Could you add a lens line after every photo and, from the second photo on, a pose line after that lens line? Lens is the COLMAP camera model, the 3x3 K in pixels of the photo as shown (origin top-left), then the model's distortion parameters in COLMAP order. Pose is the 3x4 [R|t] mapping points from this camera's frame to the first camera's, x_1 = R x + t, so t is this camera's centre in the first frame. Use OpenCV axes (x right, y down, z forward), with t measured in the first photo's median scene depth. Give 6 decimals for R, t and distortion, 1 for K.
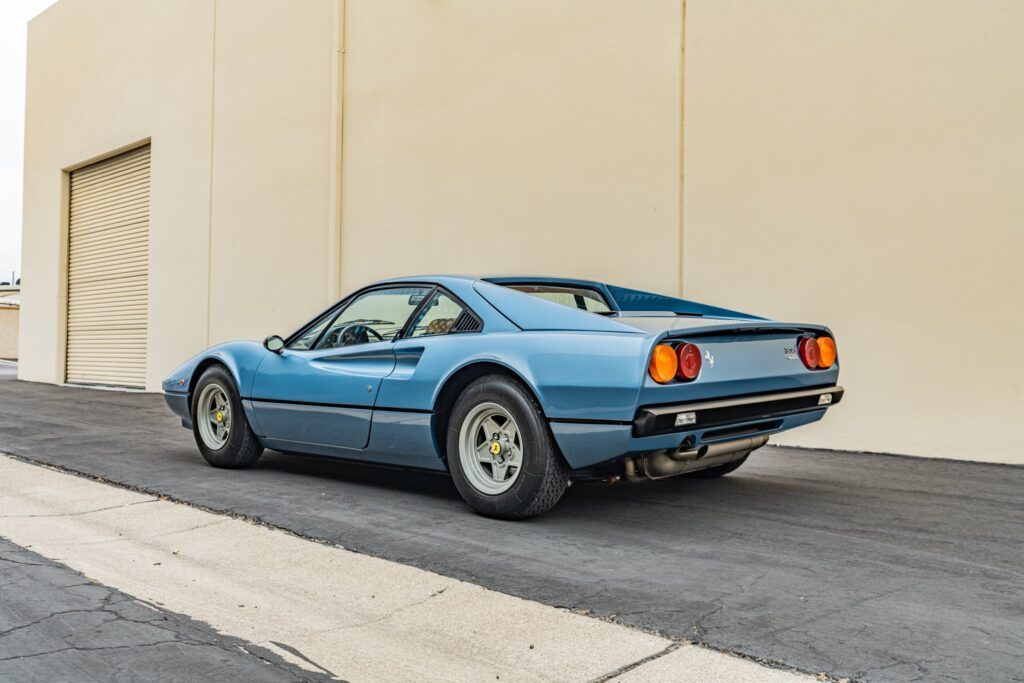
lens RADIAL K [[977.7, 0, 508.3], [0, 977.7, 342.8], [0, 0, 1]] dist [0.012479, 0.004919]
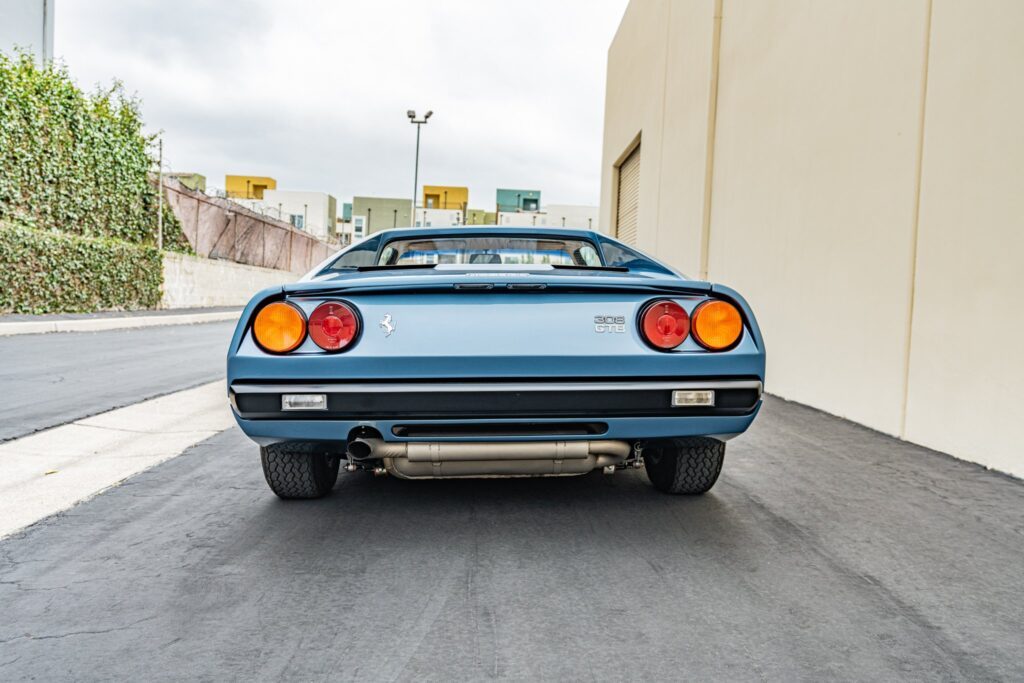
lens RADIAL K [[819.8, 0, 508.7], [0, 819.8, 341.3], [0, 0, 1]] dist [0.003101, 0.004793]
pose [[0.736253, 0.047794, -0.675017, 0.616295], [-0.021351, 0.998647, 0.047421, -0.001998], [0.676370, -0.020502, 0.736277, 0.552249]]
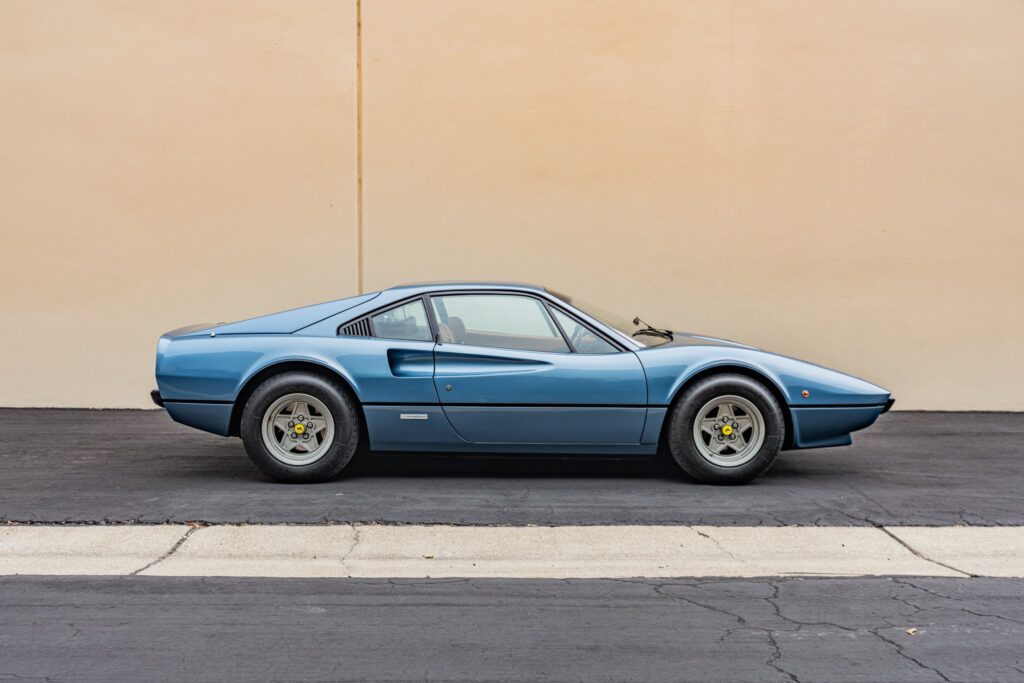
lens RADIAL K [[976.9, 0, 503.6], [0, 976.9, 344.3], [0, 0, 1]] dist [0.011417, 0.005576]
pose [[0.671444, -0.036409, 0.740161, -0.917803], [-0.004778, 0.998559, 0.053455, -0.068705], [-0.741040, -0.039428, 0.670302, 0.186832]]
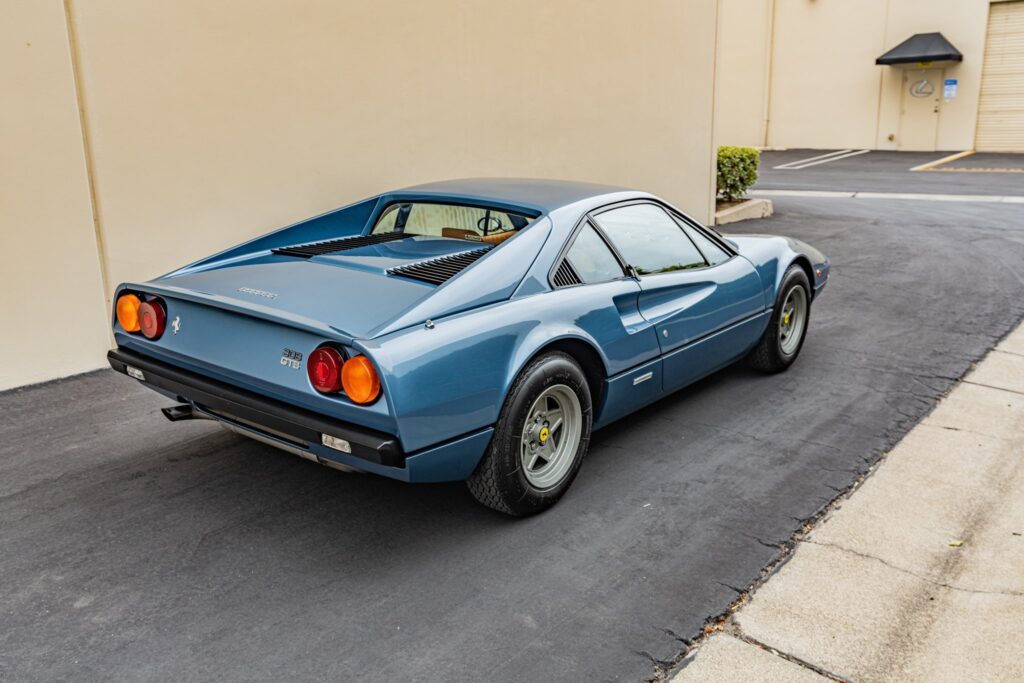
lens RADIAL K [[904.4, 0, 509.2], [0, 904.4, 343.5], [0, 0, 1]] dist [0.010028, 0.005958]
pose [[-0.153767, -0.257926, 0.953850, -0.904157], [-0.000053, 0.965333, 0.261023, -0.173611], [-0.988107, 0.040086, -0.148450, 1.321073]]
